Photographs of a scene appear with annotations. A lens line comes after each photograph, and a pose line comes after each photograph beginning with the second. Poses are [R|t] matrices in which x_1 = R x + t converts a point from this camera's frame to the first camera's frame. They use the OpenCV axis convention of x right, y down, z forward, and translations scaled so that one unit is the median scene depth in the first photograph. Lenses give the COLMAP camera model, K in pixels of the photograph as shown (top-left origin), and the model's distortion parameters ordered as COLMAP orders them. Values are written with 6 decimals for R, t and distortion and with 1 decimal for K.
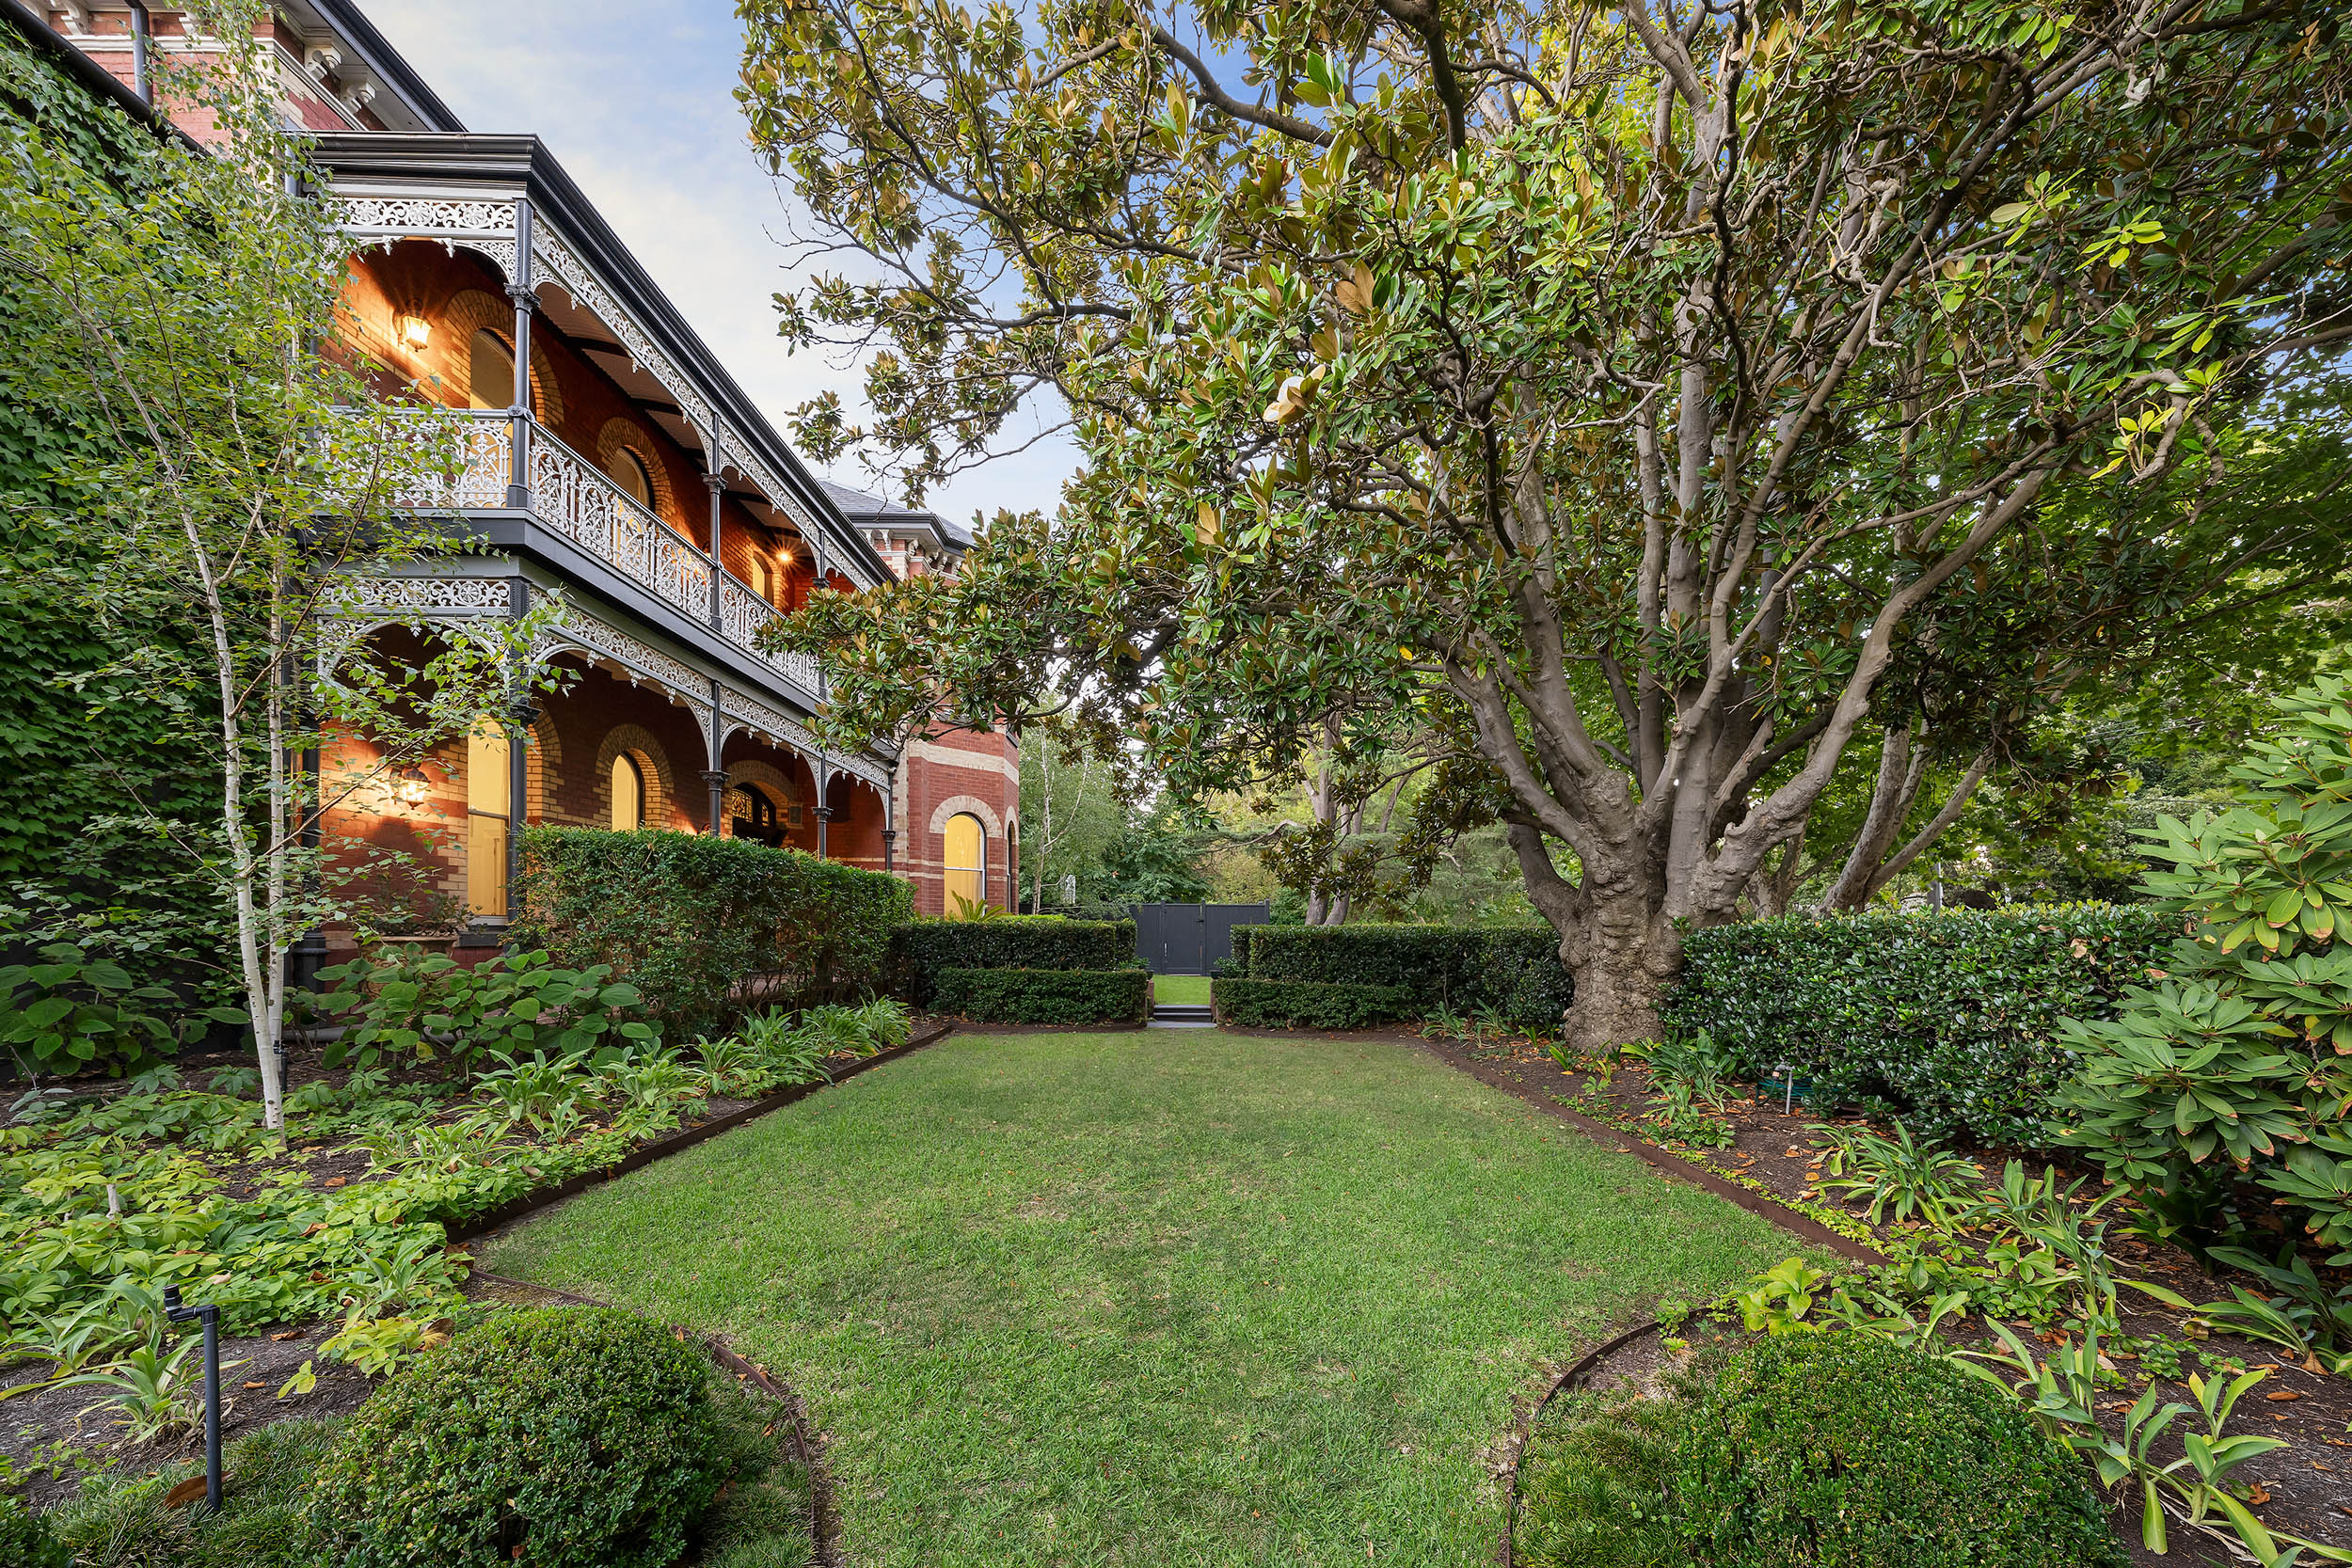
lens RADIAL K [[838.9, 0, 1179.9], [0, 838.9, 925.4], [0, 0, 1]] dist [0.000125, -0.000147]
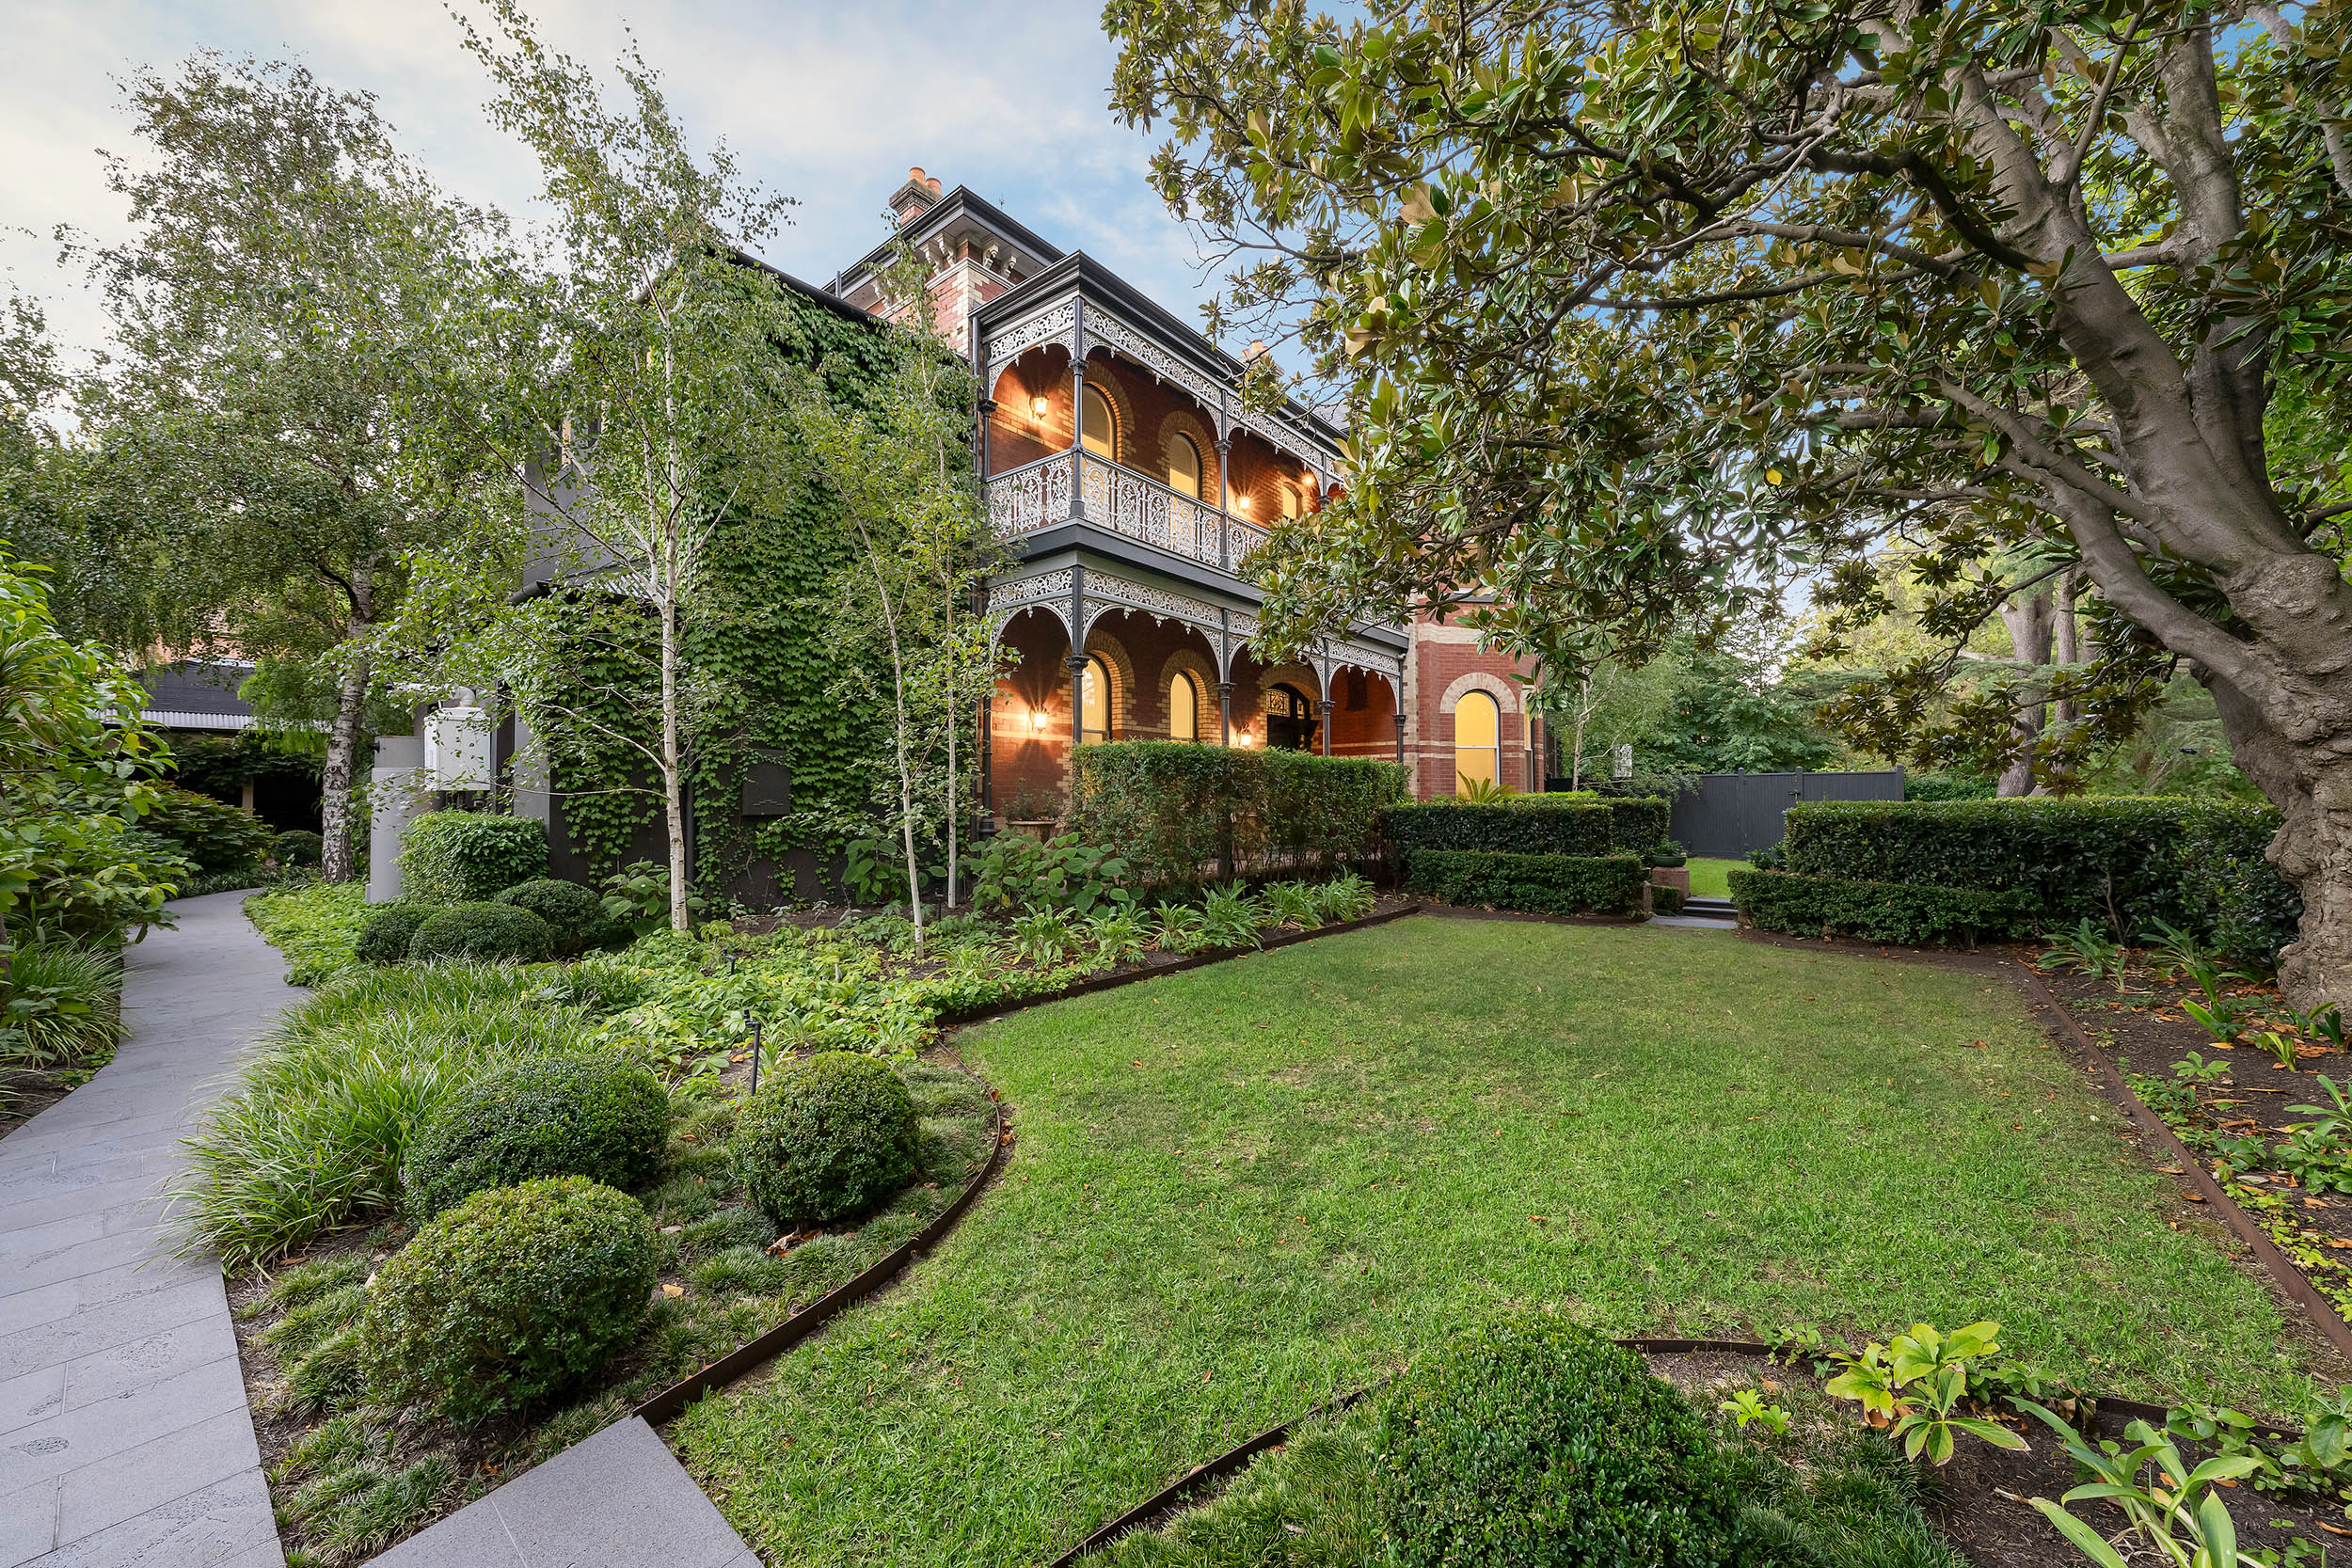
lens RADIAL K [[848.8, 0, 1176.0], [0, 848.8, 784.0], [0, 0, 1]] dist [0.000148, 0.000018]
pose [[0.775096, -0.026395, -0.631291, 0.188118], [0.015250, 0.999618, -0.023071, -0.012173], [0.631659, 0.008255, 0.775202, 0.007736]]
